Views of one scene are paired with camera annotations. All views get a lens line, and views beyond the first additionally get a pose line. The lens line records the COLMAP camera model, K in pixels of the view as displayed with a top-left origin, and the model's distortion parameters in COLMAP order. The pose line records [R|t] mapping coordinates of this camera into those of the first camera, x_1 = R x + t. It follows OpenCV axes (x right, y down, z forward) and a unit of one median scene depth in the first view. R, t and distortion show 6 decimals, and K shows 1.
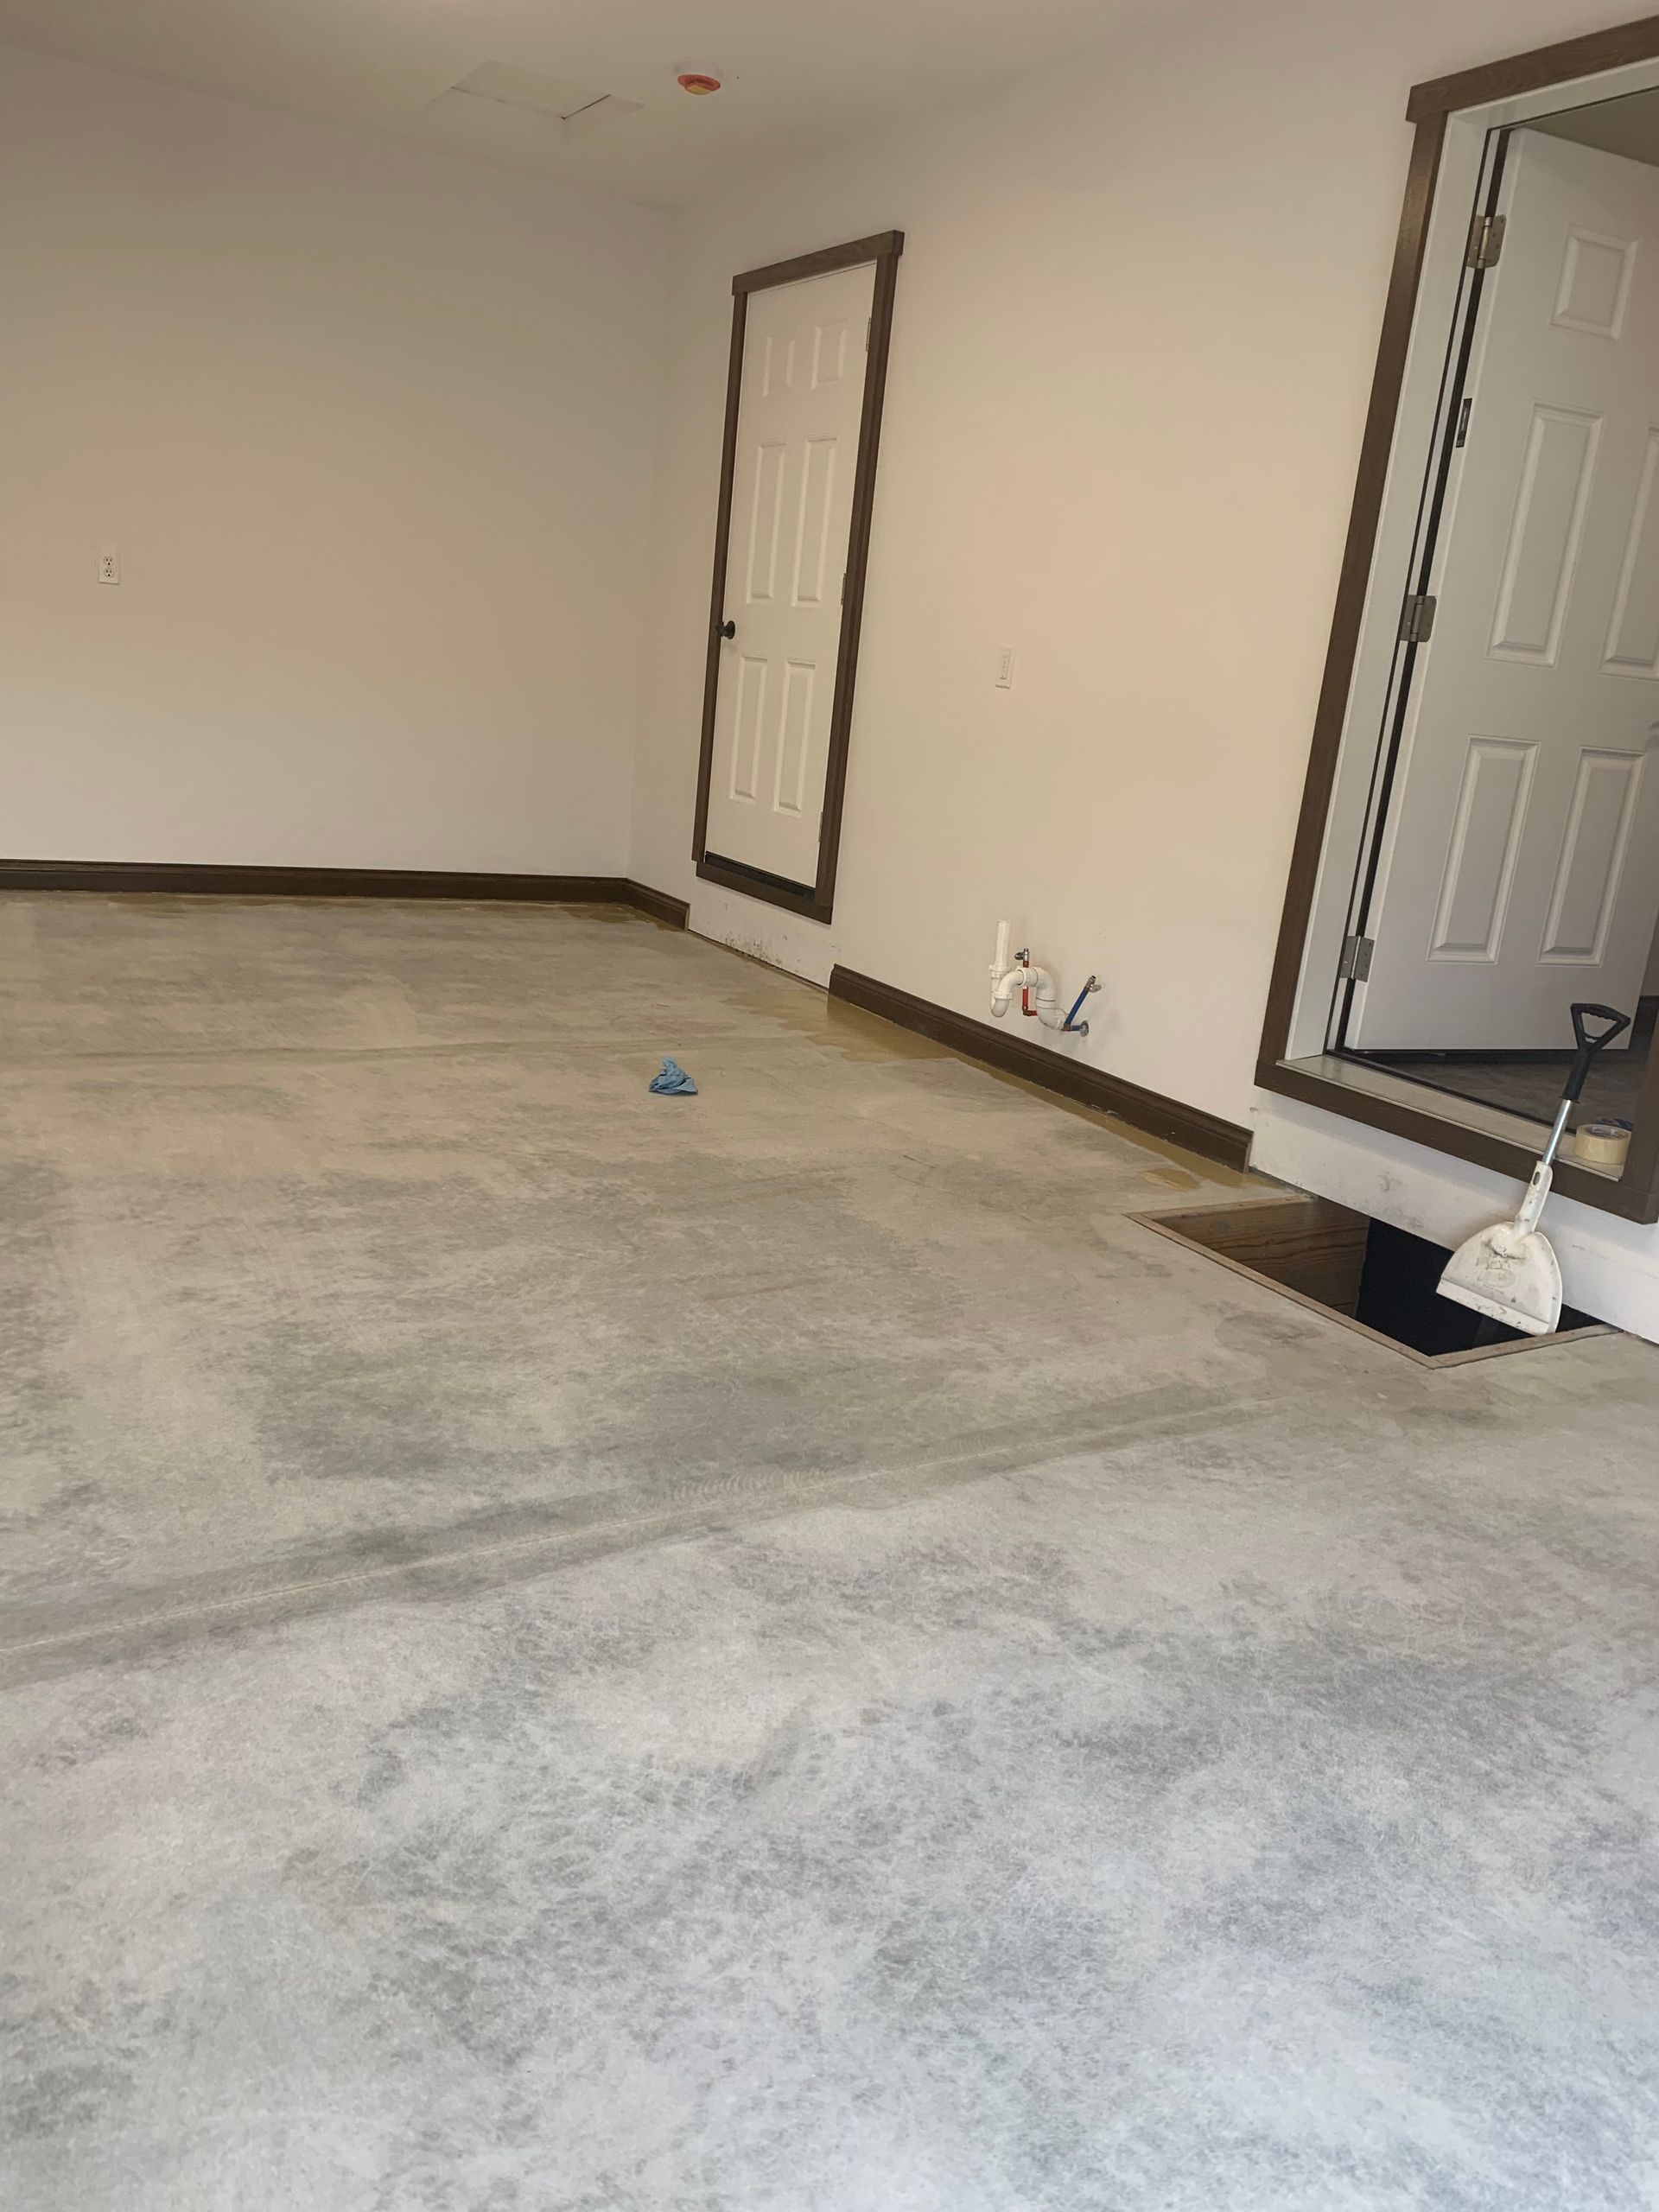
lens RADIAL K [[1655.3, 0, 829.5], [0, 1655.3, 1106.0], [0, 0, 1]] dist [0.012711, -0.004313]
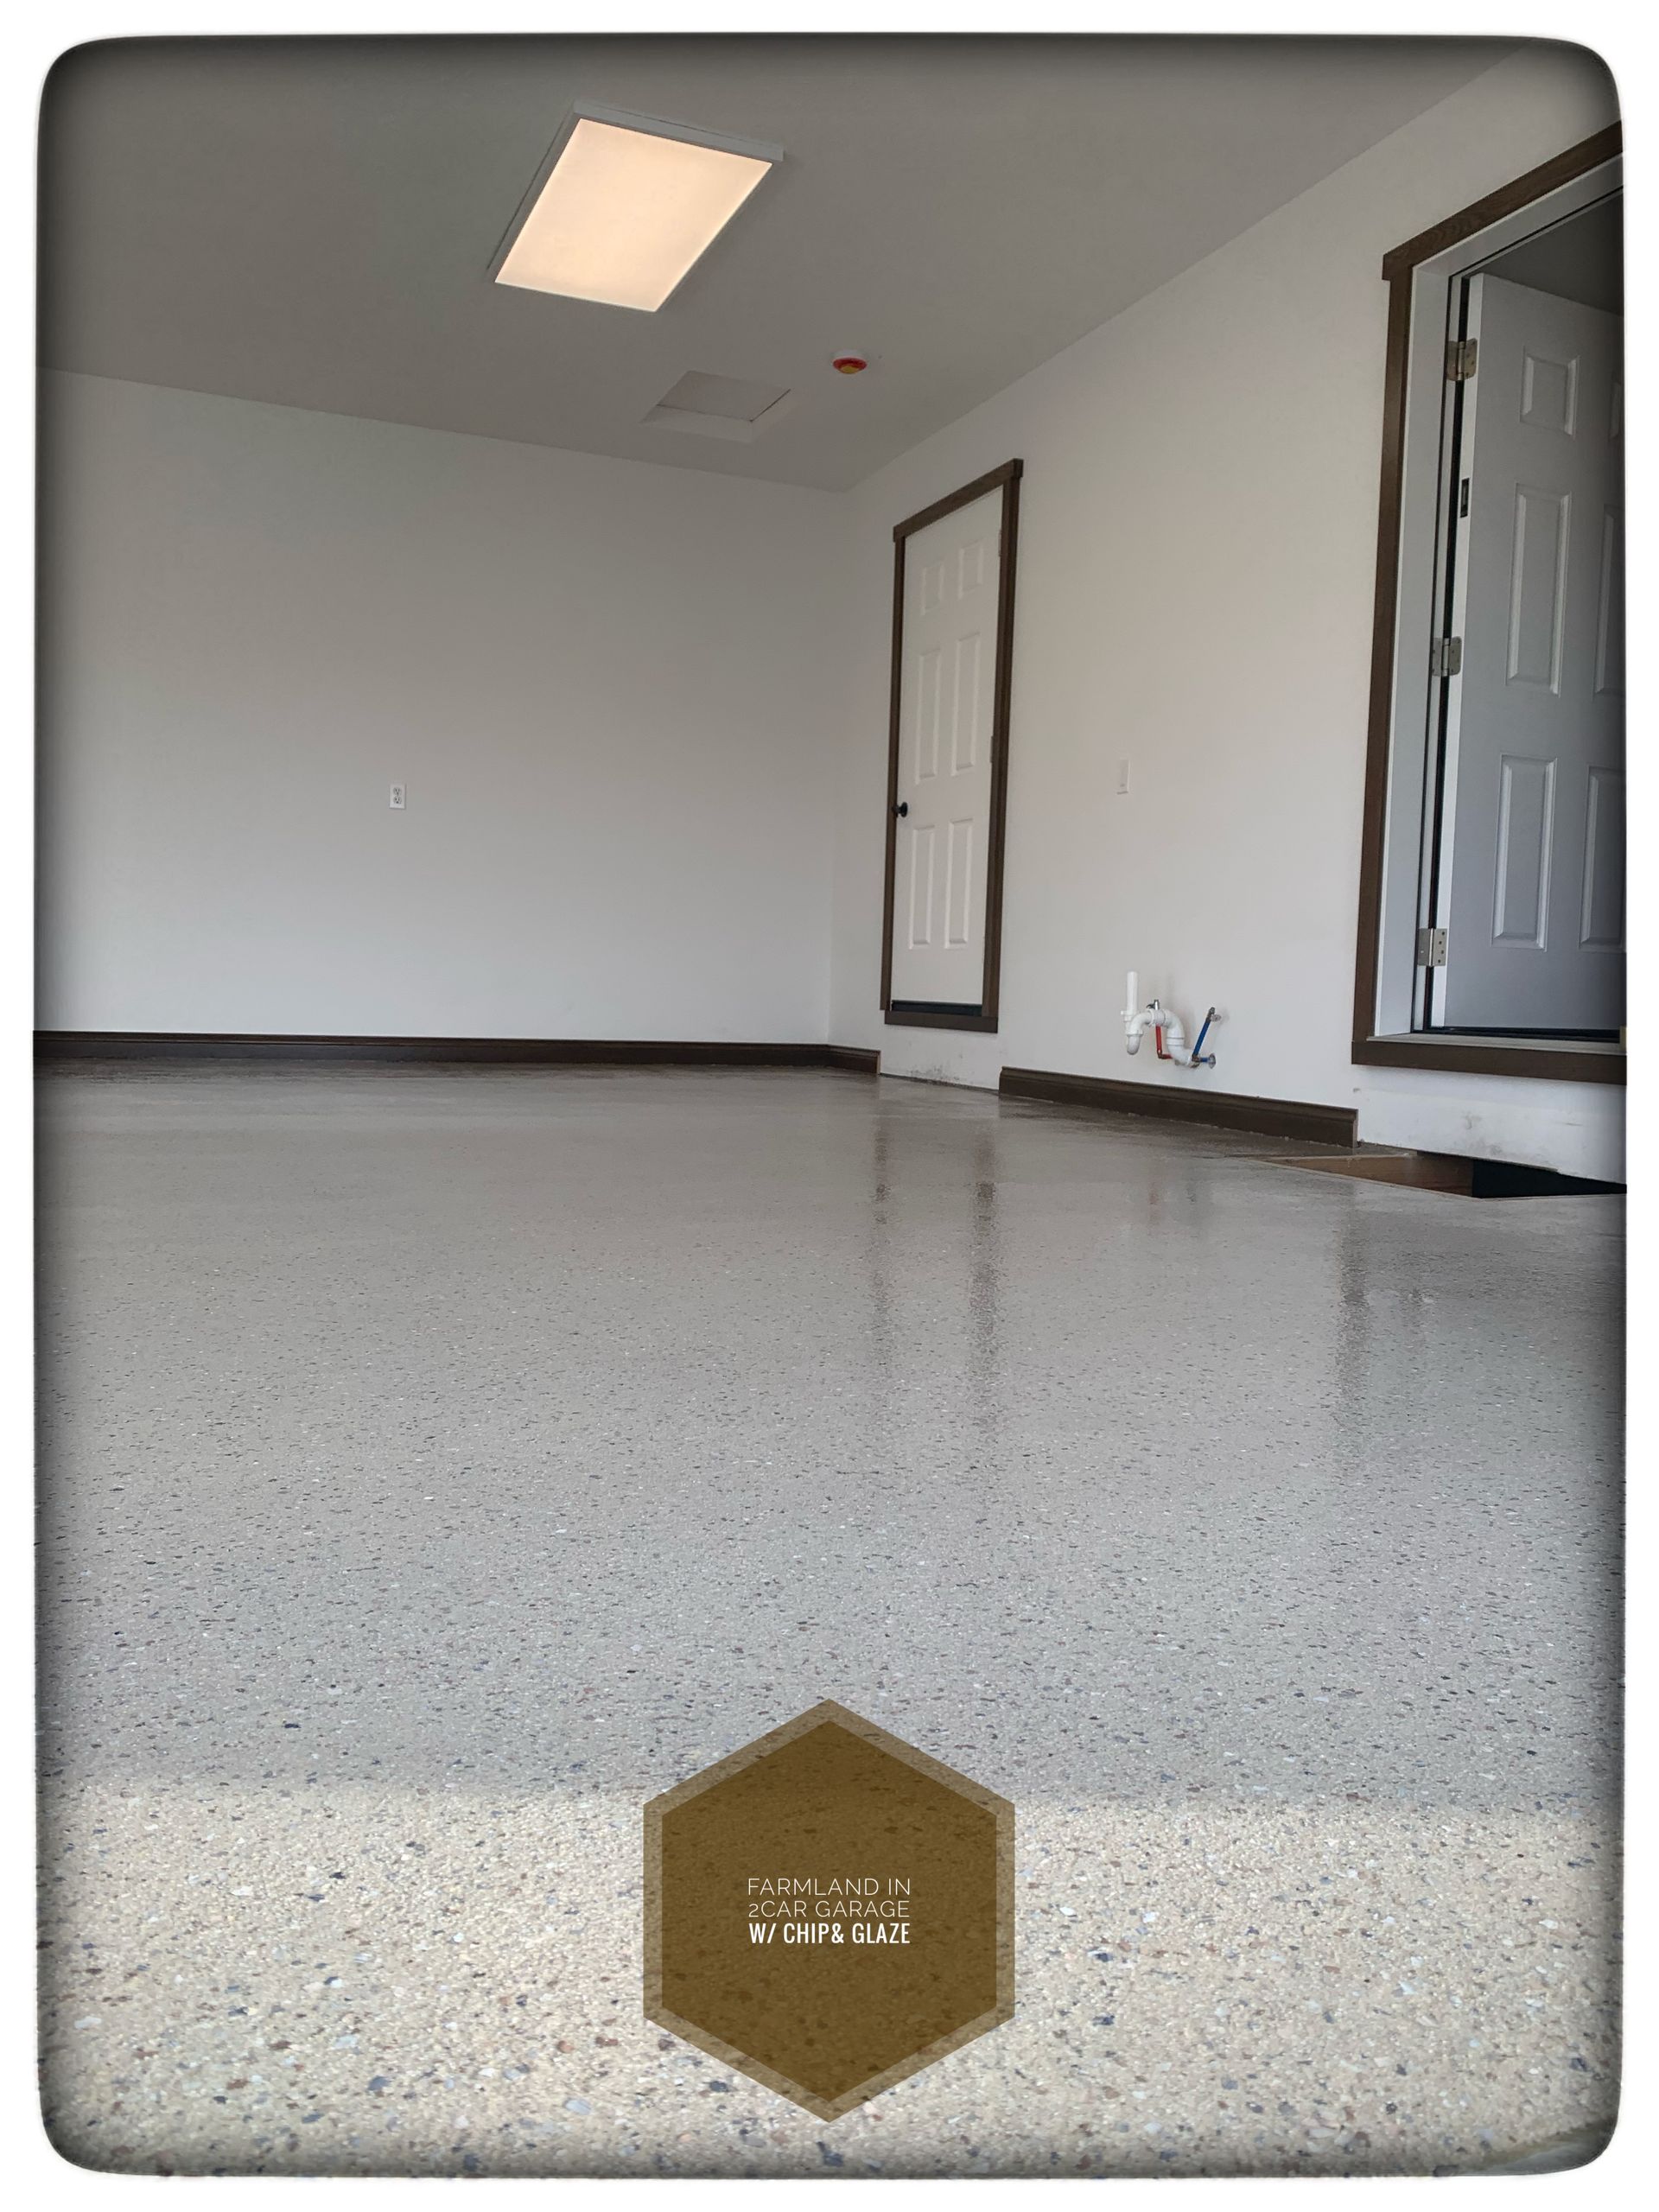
lens RADIAL K [[1655.3, 0, 829.5], [0, 1655.3, 1106.0], [0, 0, 1]] dist [0.012711, -0.004313]
pose [[0.988857, -0.057047, -0.137507, 0.048357], [0.028478, 0.979096, -0.201396, 0.197725], [0.146122, 0.195236, 0.969810, -0.125817]]
